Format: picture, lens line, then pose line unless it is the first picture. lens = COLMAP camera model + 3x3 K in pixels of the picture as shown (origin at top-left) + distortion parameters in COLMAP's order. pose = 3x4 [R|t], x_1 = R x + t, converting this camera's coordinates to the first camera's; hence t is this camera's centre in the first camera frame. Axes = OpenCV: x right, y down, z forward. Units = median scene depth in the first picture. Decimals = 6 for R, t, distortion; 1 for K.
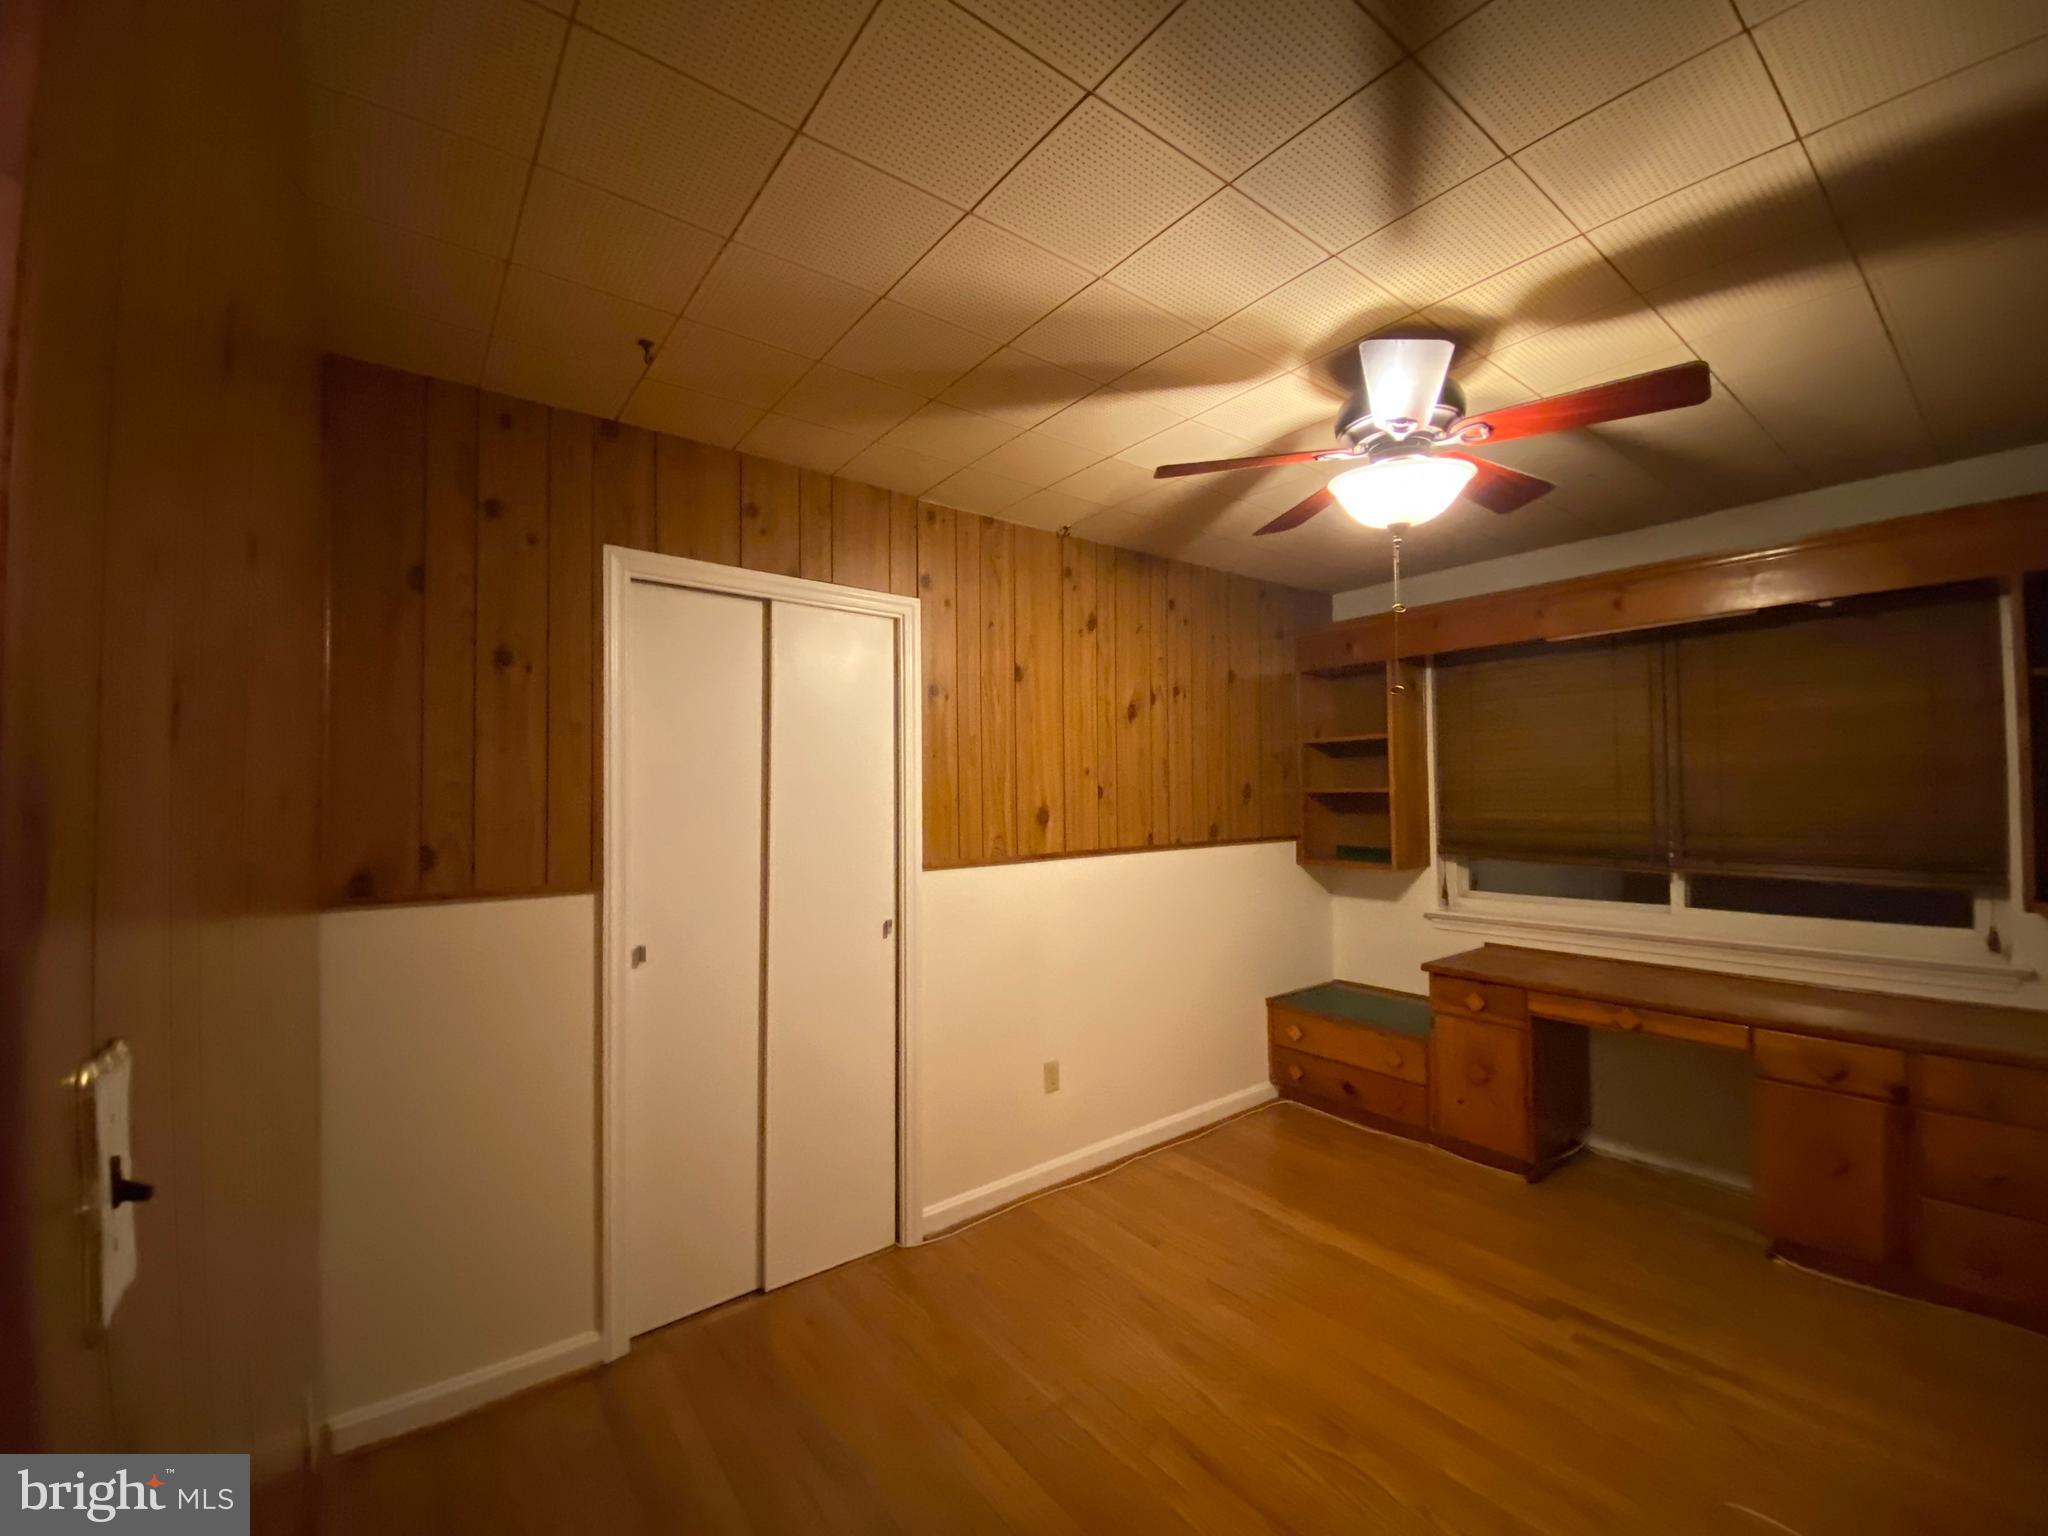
lens RADIAL K [[829.4, 0, 1016.1], [0, 829.4, 775.8], [0, 0, 1]] dist [0.036844, -0.027254]
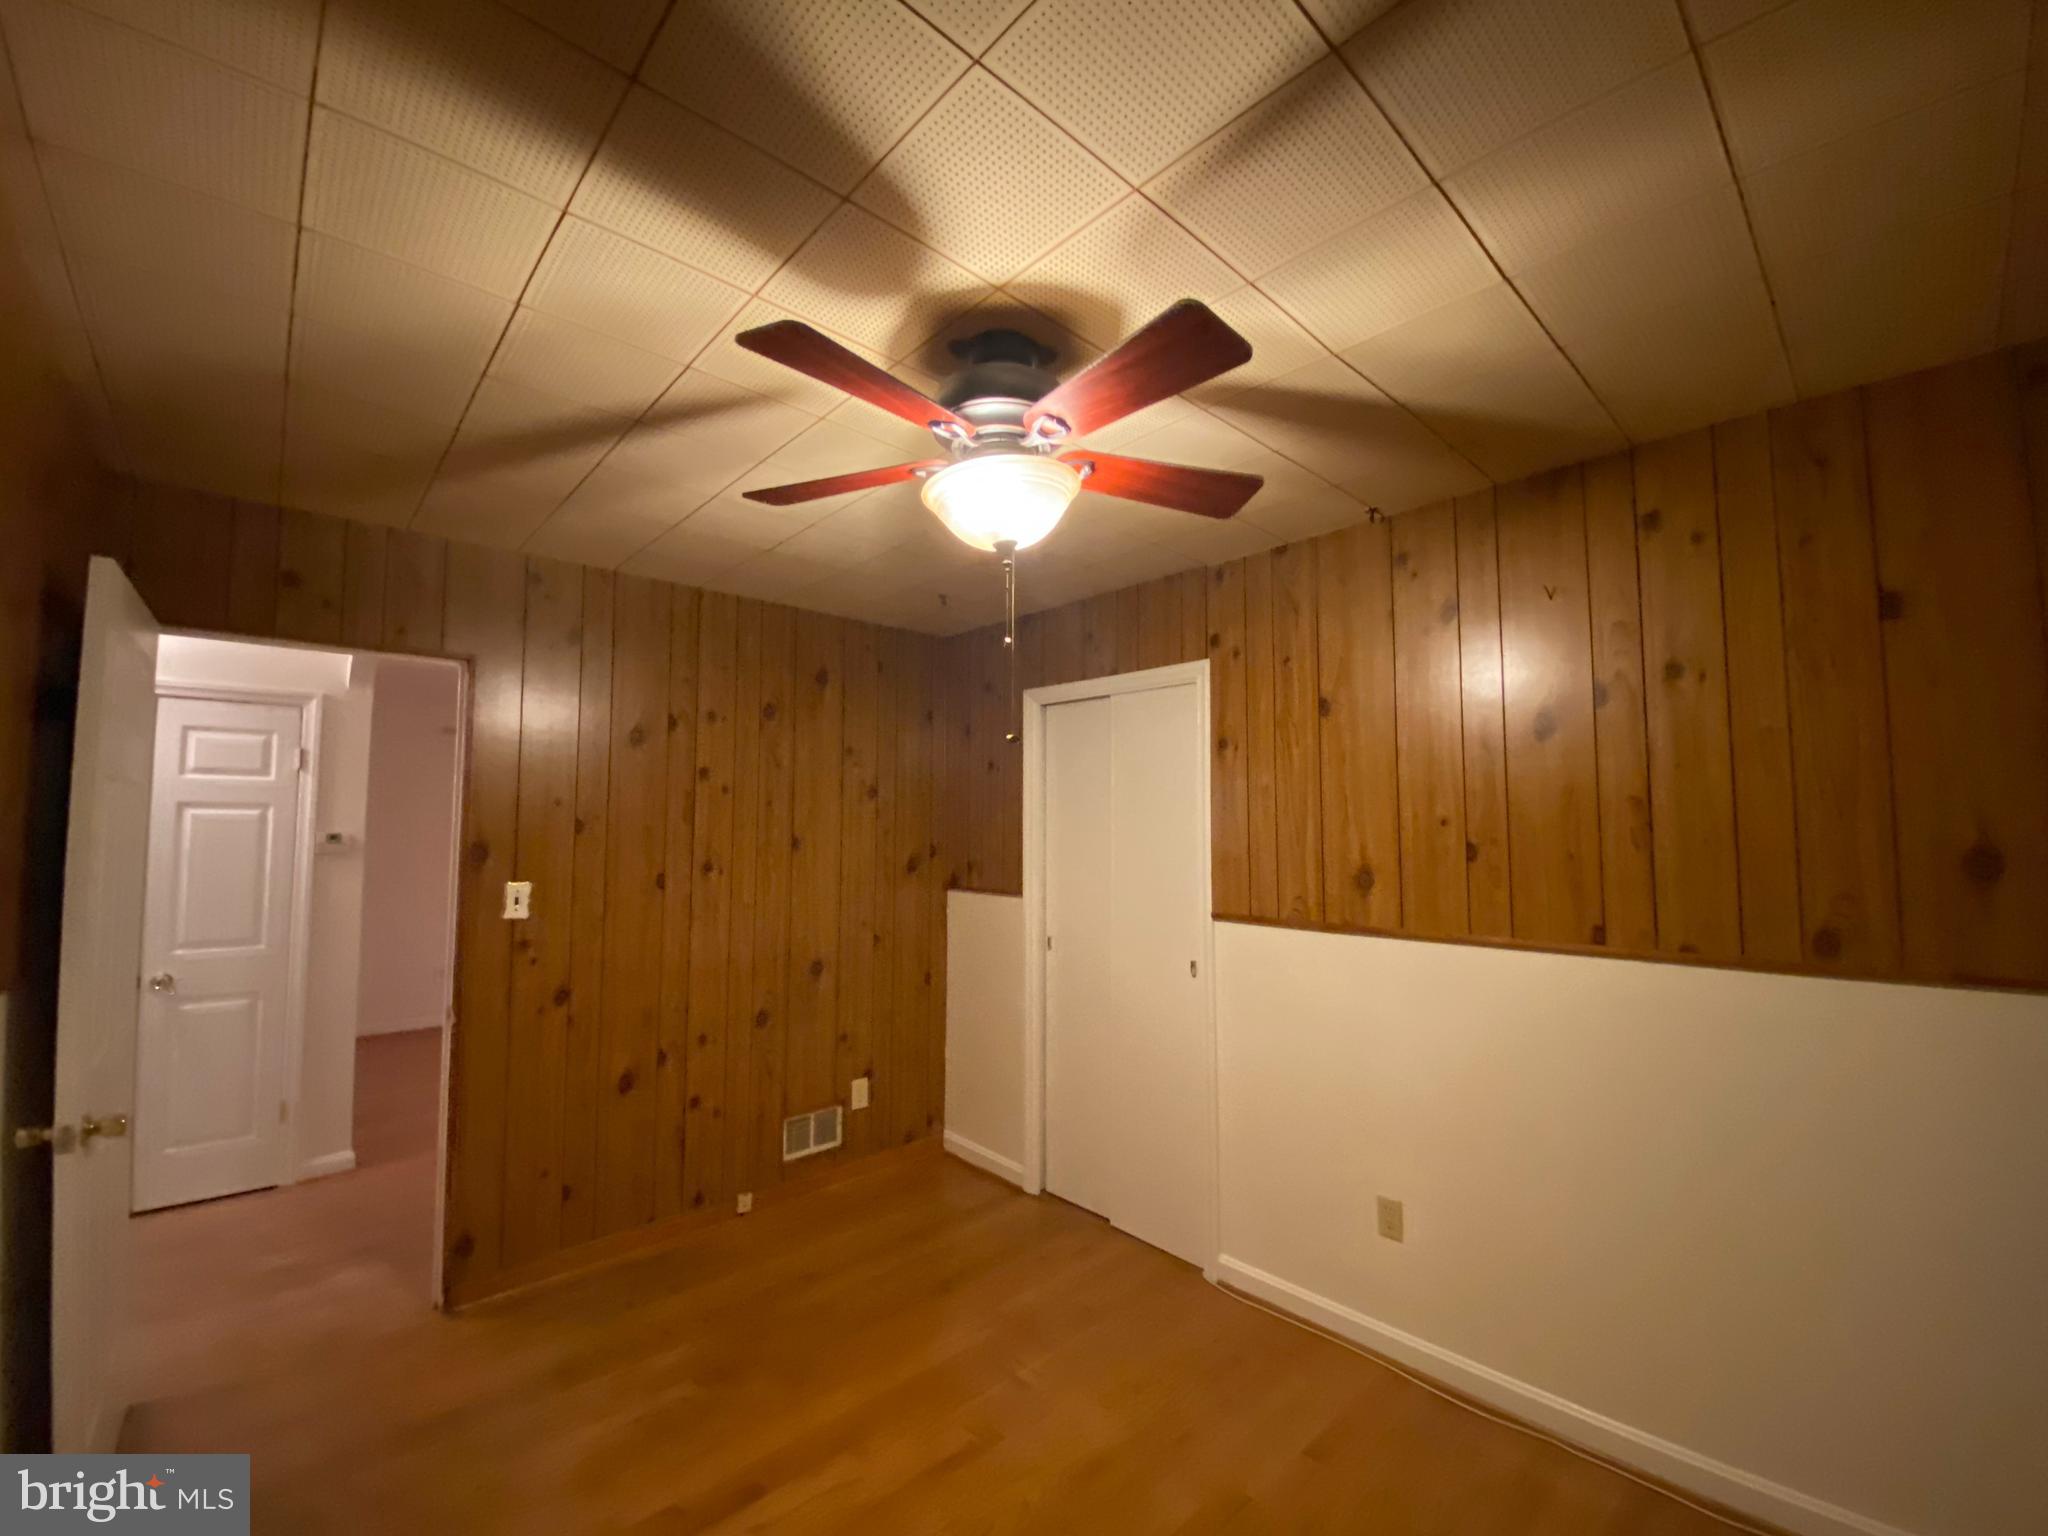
lens RADIAL K [[829.4, 0, 1016.1], [0, 829.4, 775.8], [0, 0, 1]] dist [0.036844, -0.027254]
pose [[0.080621, -0.050274, -0.995476, 0.842819], [0.023278, 0.998550, -0.048544, -0.019384], [0.996473, -0.019259, 0.081675, 0.624364]]
